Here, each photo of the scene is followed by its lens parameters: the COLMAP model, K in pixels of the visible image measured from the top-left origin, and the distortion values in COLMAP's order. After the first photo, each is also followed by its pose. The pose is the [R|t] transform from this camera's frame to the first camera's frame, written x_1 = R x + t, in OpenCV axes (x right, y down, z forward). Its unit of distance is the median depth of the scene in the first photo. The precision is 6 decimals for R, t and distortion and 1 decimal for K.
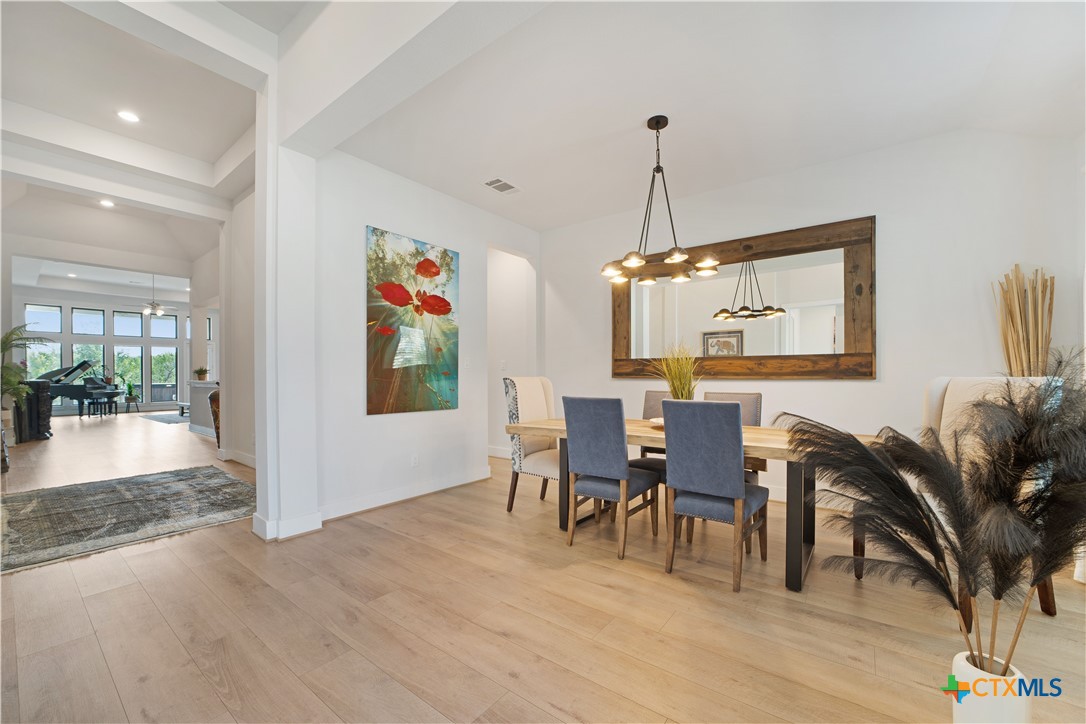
lens RADIAL K [[419.5, 0, 542.3], [0, 419.5, 370.5], [0, 0, 1]] dist [-0.000666, 0.000032]
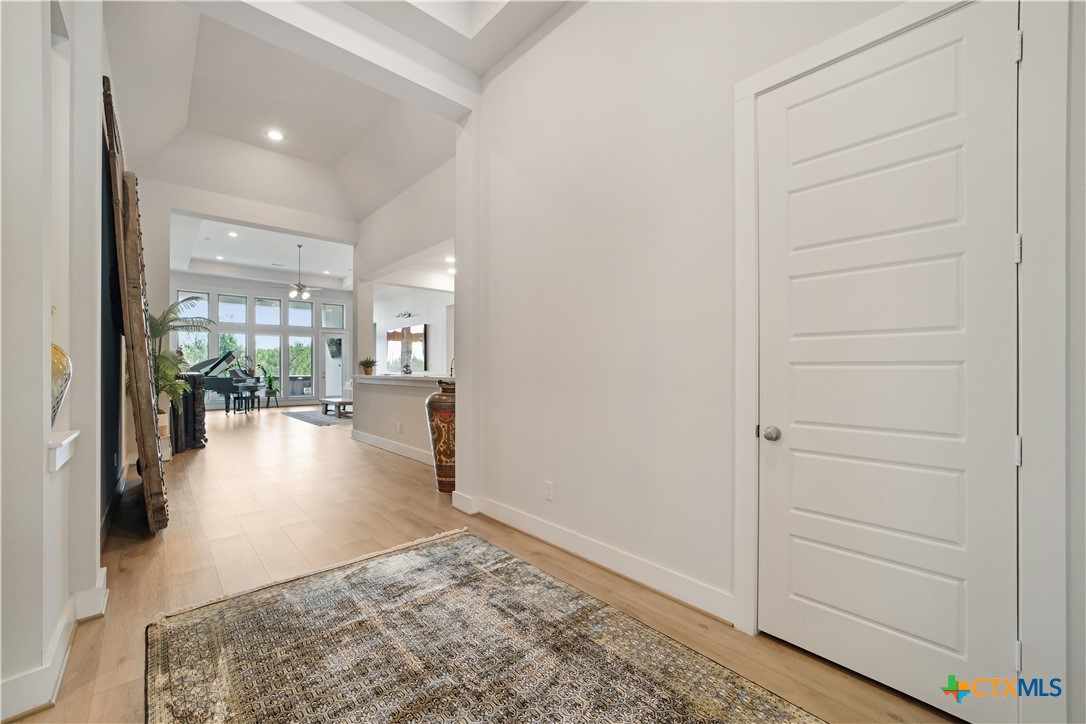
lens RADIAL K [[432.8, 0, 543.0], [0, 432.8, 362.0], [0, 0, 1]] dist [-0.001422, -0.000122]
pose [[0.984105, 0.002595, -0.177568, -0.247836], [-0.003277, 0.999988, -0.003543, 0.001252], [0.177557, 0.004069, 0.984102, 0.188915]]
